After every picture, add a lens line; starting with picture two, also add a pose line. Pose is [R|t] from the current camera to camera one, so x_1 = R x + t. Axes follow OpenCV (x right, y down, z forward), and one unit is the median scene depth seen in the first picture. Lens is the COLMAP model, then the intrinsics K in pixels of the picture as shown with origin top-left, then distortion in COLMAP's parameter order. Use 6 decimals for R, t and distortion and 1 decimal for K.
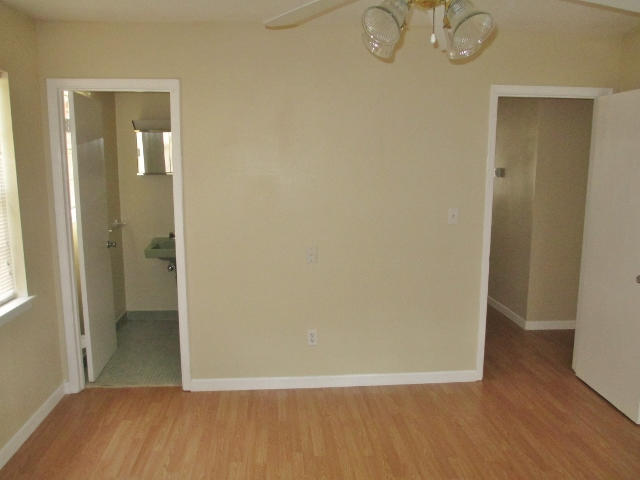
lens RADIAL K [[542.6, 0, 320.8], [0, 542.6, 235.5], [0, 0, 1]] dist [-0.057091, 0.006068]
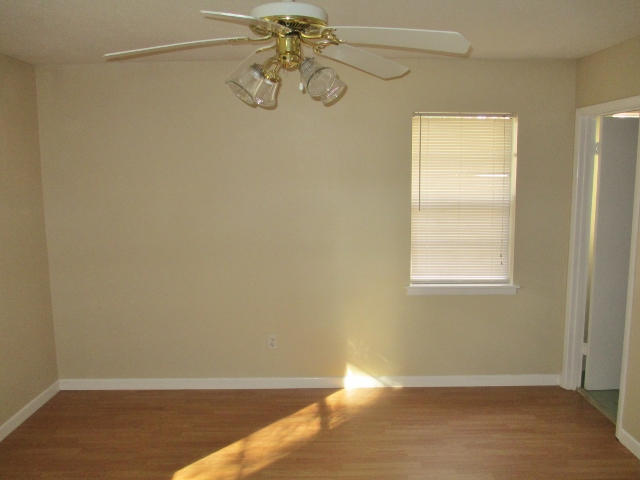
lens RADIAL K [[542.6, 0, 320.8], [0, 542.6, 240.7], [0, 0, 1]] dist [-0.057091, 0.006068]
pose [[-0.057797, 0.142439, -0.988115, 0.658916], [-0.154803, 0.976519, 0.149822, -0.098865], [0.986253, 0.161622, -0.034390, 0.518486]]
